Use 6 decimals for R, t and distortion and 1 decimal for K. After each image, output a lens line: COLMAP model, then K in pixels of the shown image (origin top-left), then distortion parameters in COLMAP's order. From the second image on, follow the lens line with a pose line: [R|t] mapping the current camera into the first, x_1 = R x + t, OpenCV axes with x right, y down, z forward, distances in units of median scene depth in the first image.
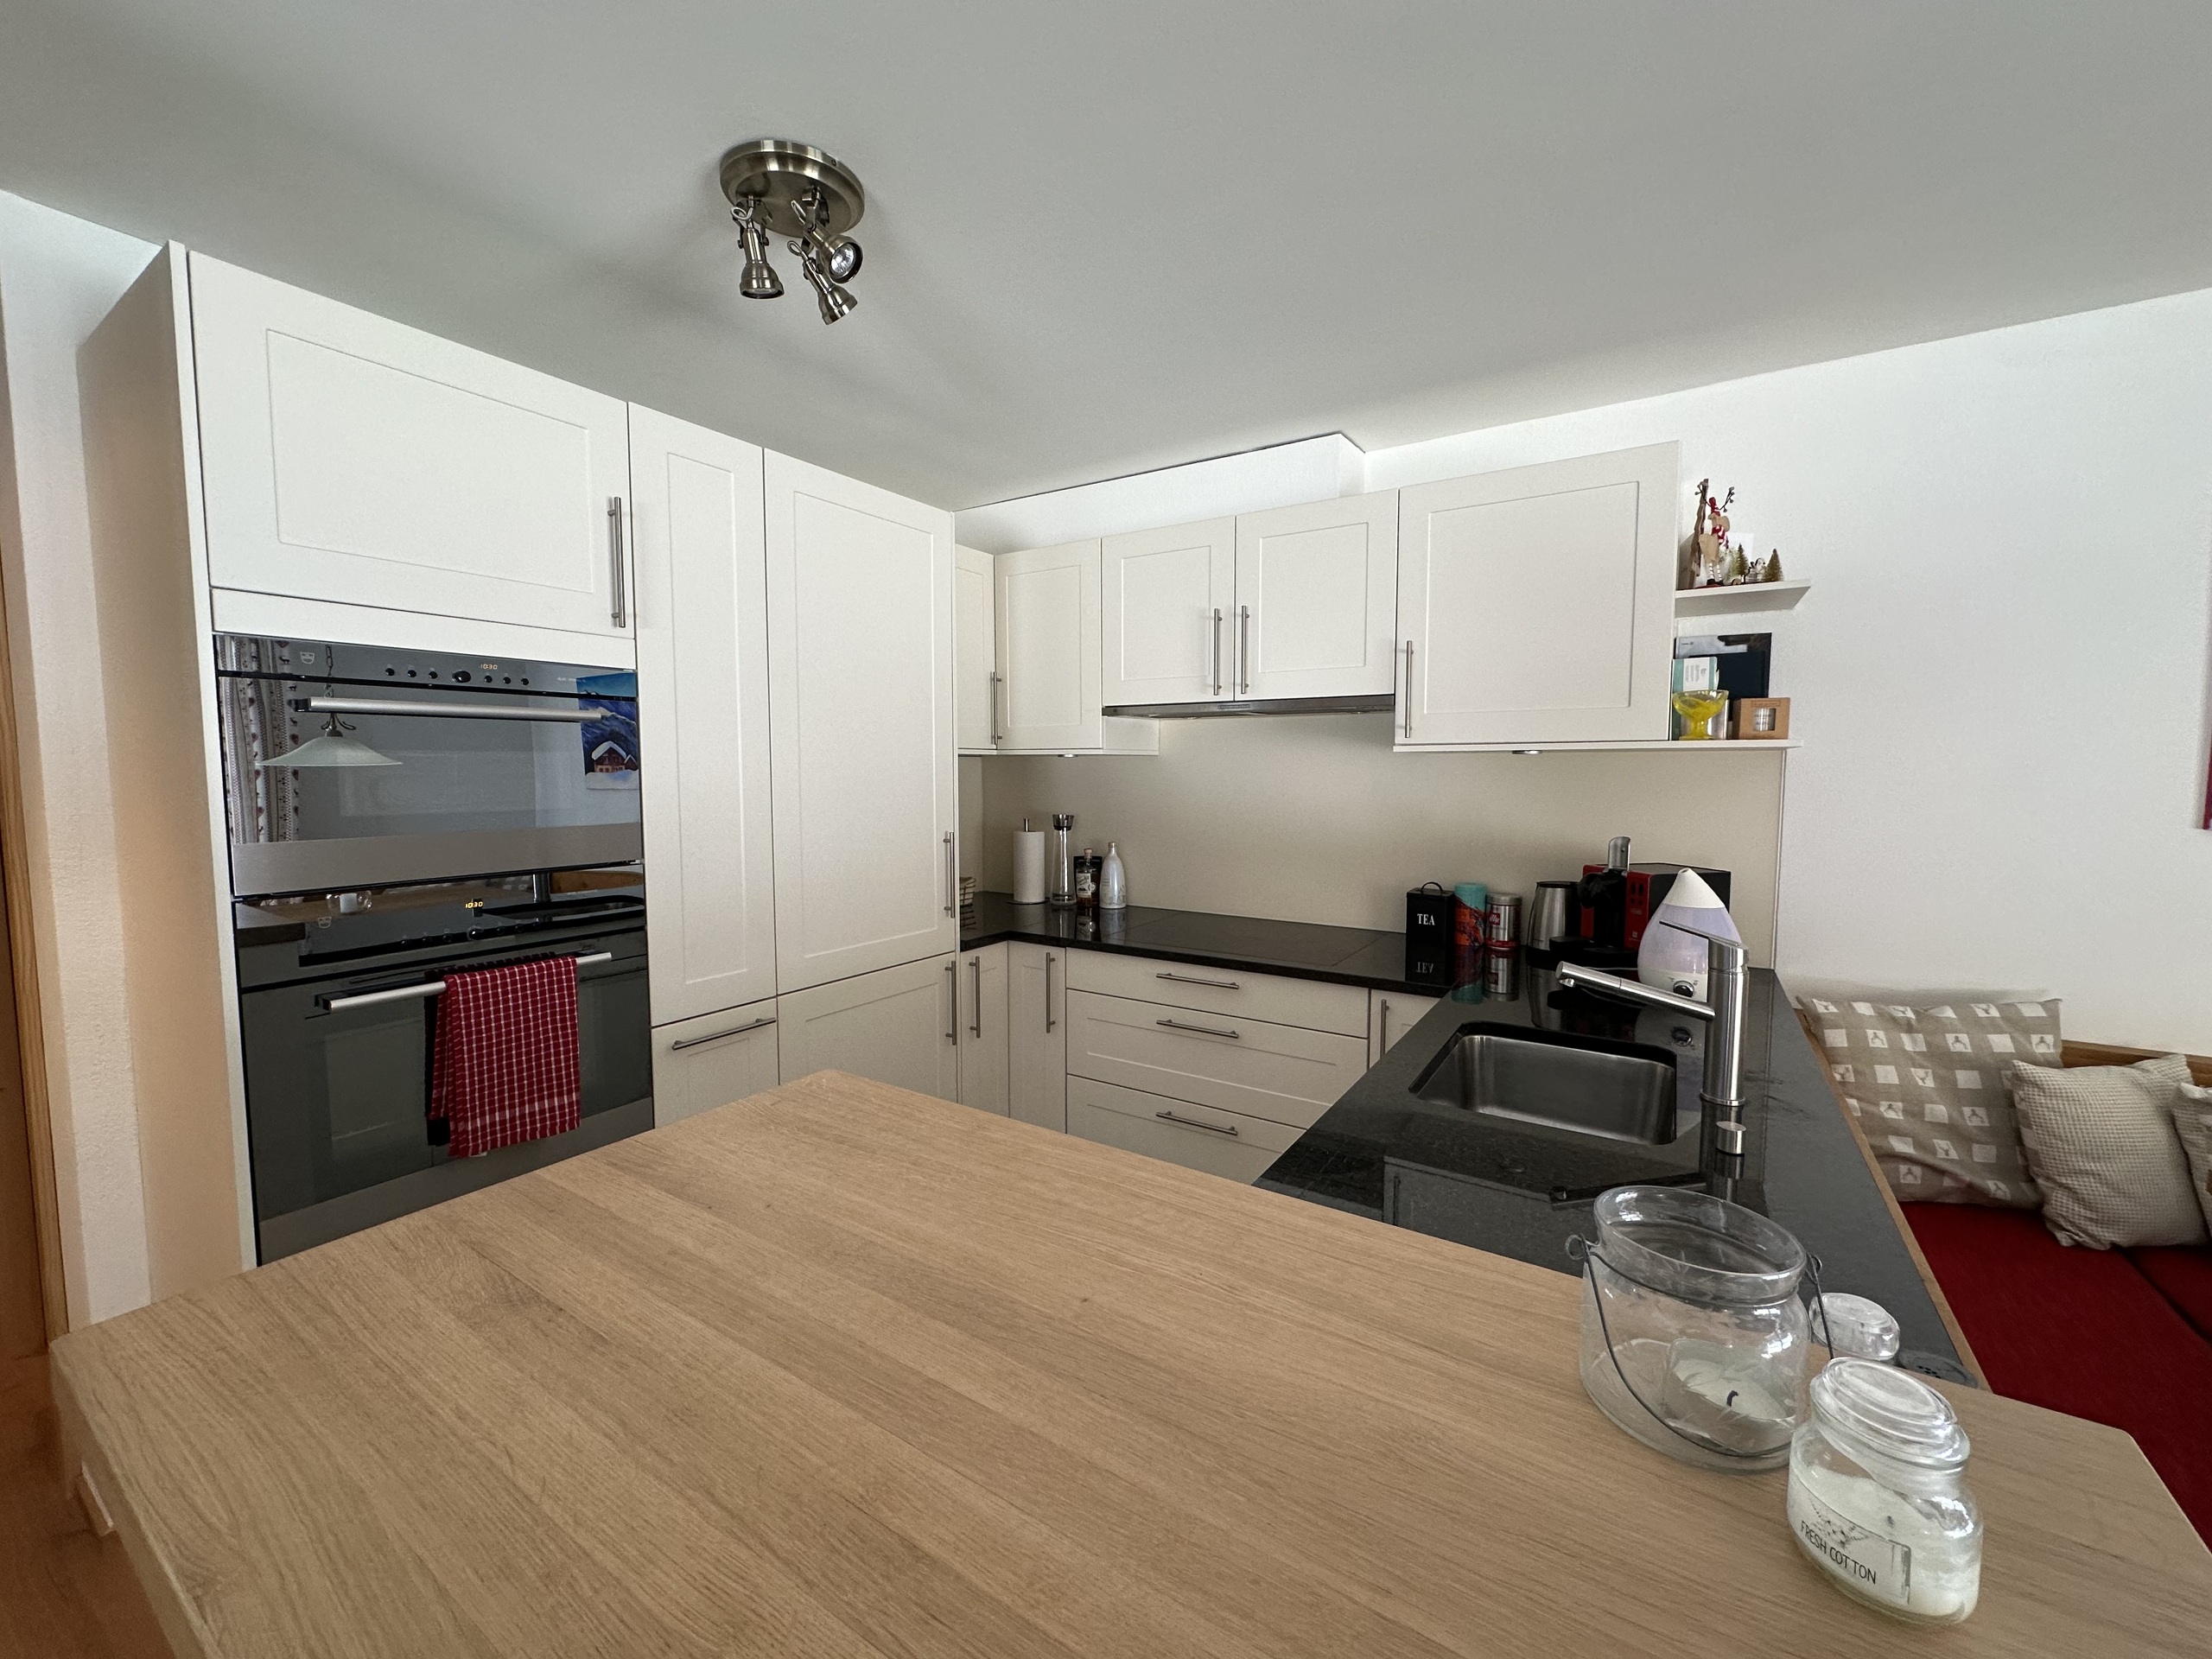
lens RADIAL K [[882.2, 0, 1103.8], [0, 882.2, 834.6], [0, 0, 1]] dist [-0.002211, 0.000209]
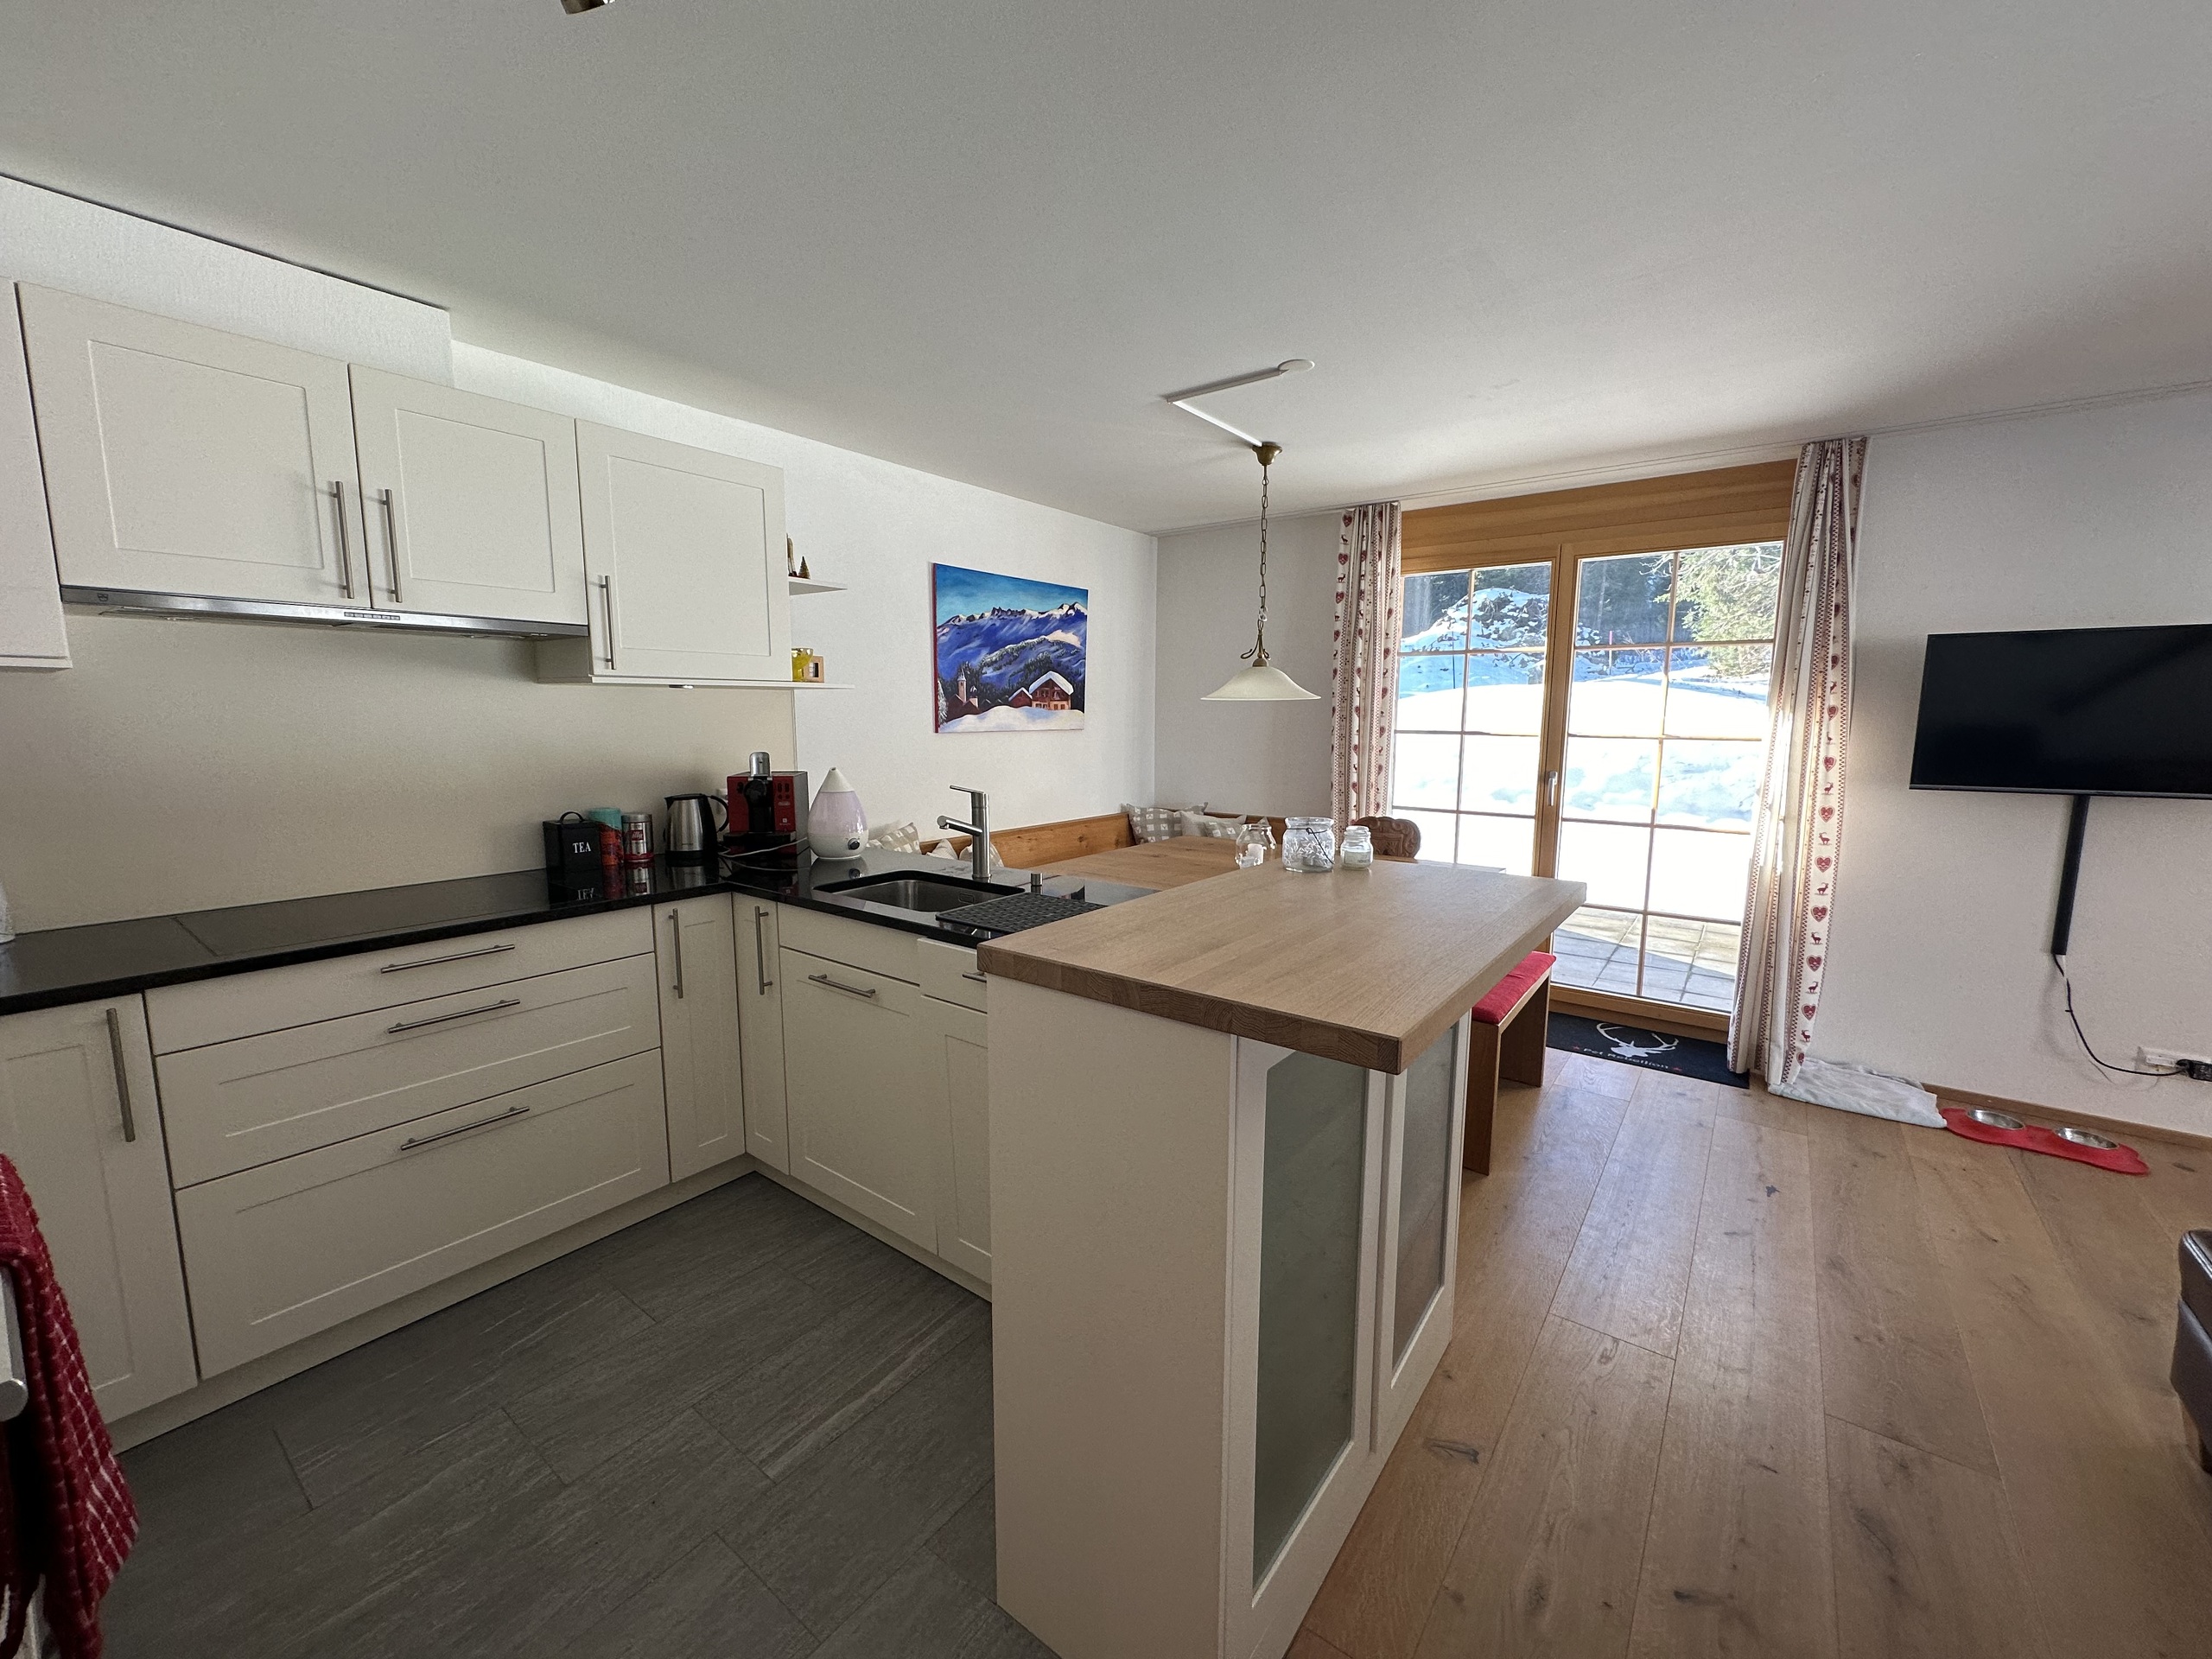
lens RADIAL K [[882.2, 0, 1103.9], [0, 882.2, 821.5], [0, 0, 1]] dist [-0.002211, 0.000209]
pose [[0.075273, -0.123257, 0.989516, -0.669831], [0.072560, 0.990378, 0.117845, -0.011636], [-0.994519, 0.062929, 0.083493, 0.338401]]
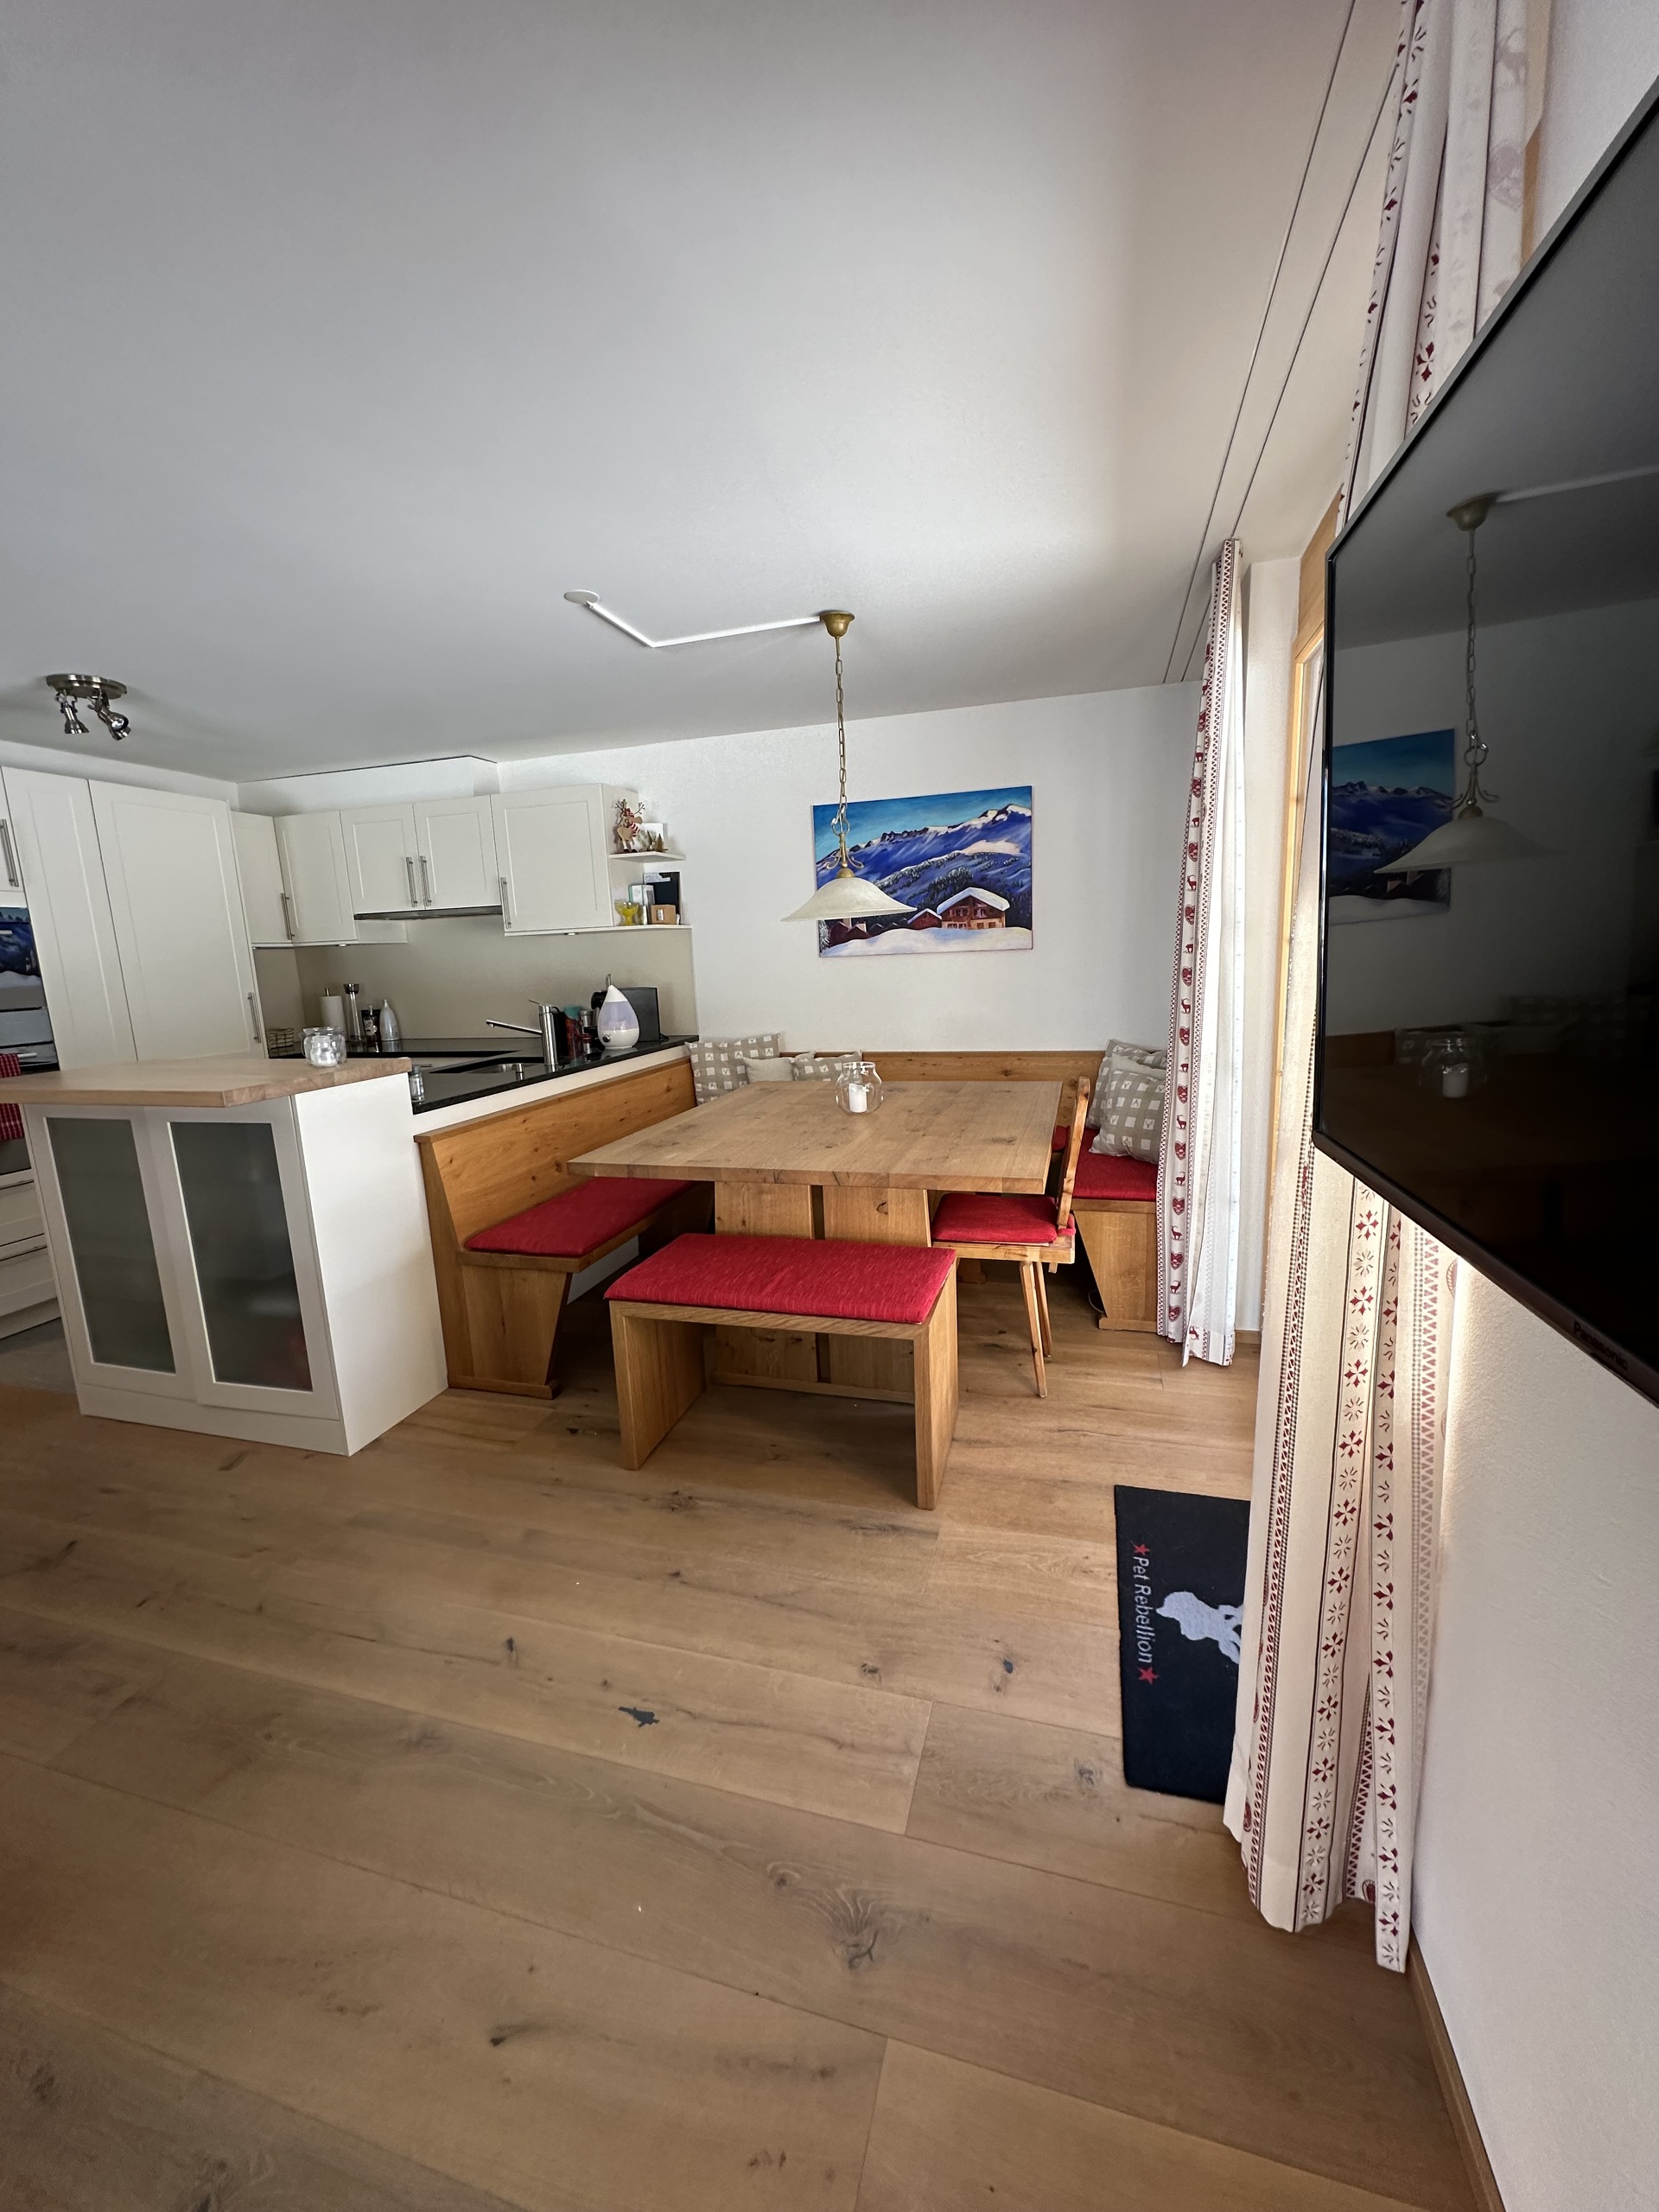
lens RADIAL K [[882.2, 0, 830.7], [0, 882.2, 1101.4], [0, 0, 1]] dist [-0.002211, 0.000209]
pose [[0.957473, -0.087281, 0.275006, 0.453875], [0.062285, 0.993199, 0.098366, 0.118247], [-0.281721, -0.077054, 0.956397, -1.059465]]
